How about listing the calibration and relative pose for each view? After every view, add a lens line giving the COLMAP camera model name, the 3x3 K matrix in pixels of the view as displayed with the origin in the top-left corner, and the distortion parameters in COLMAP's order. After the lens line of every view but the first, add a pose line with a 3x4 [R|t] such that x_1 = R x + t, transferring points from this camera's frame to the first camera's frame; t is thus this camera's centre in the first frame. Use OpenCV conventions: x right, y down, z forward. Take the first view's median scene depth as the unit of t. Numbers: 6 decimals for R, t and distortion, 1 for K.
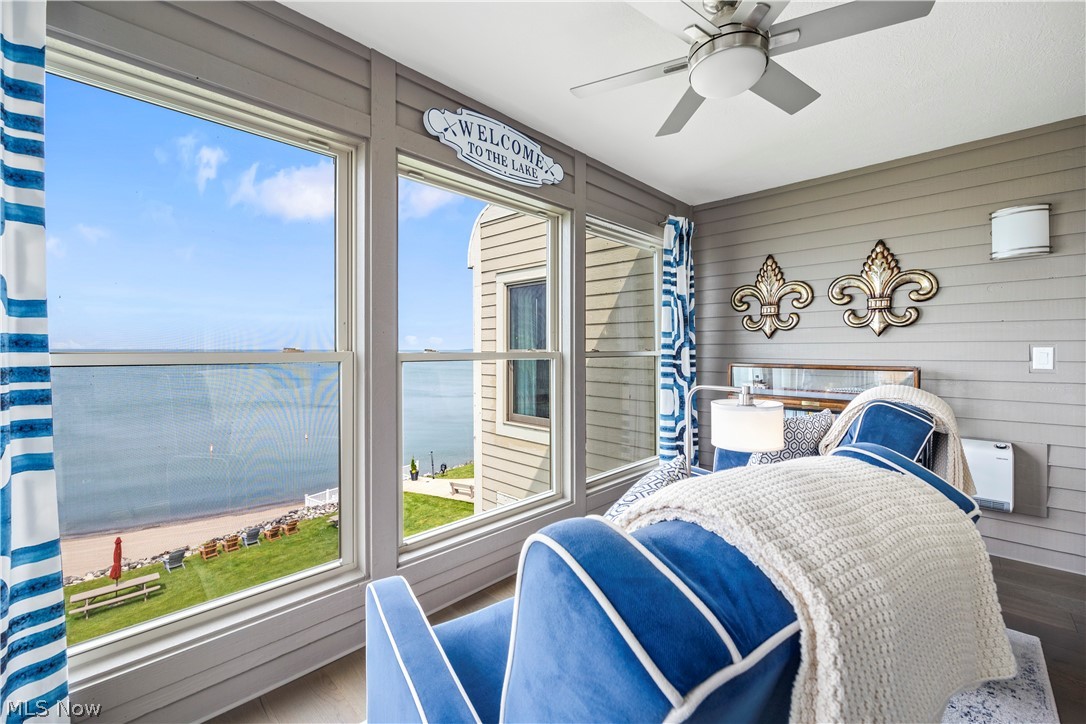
lens RADIAL K [[455.7, 0, 543.5], [0, 455.7, 354.5], [0, 0, 1]] dist [-0.000297, 0.000164]
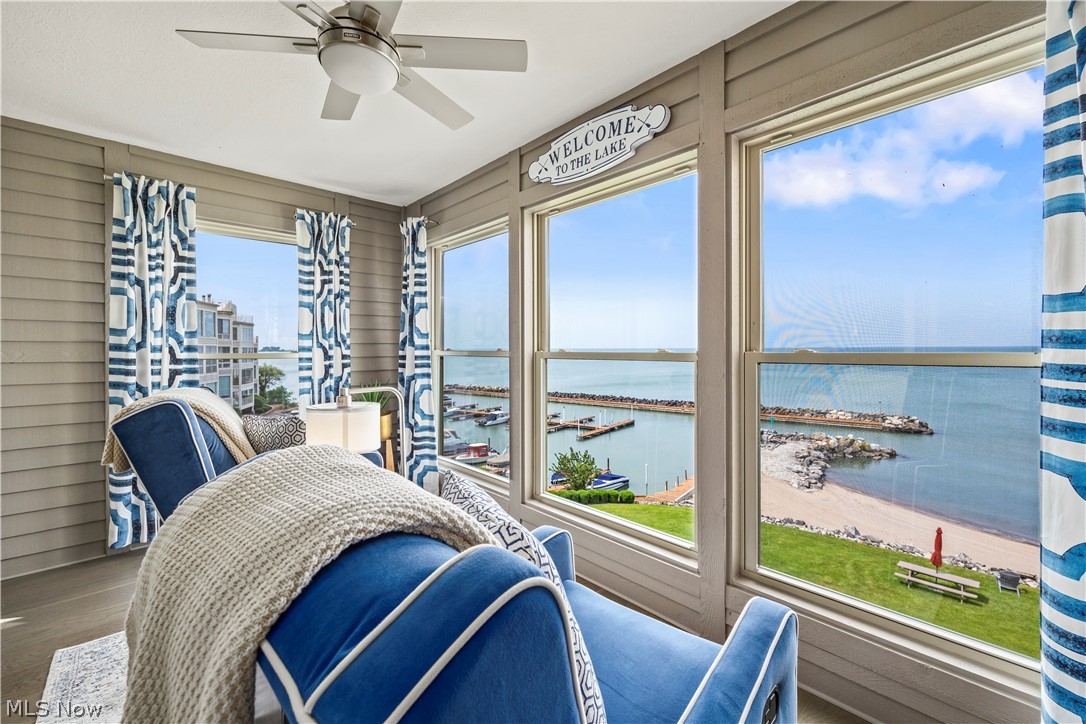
lens RADIAL K [[455.7, 0, 543.6], [0, 455.7, 356.2], [0, 0, 1]] dist [-0.000297, 0.000164]
pose [[-0.058691, 0.012882, -0.998193, 0.847623], [-0.000957, 0.999916, 0.012961, -0.008676], [0.998276, 0.001716, -0.058673, 0.896102]]
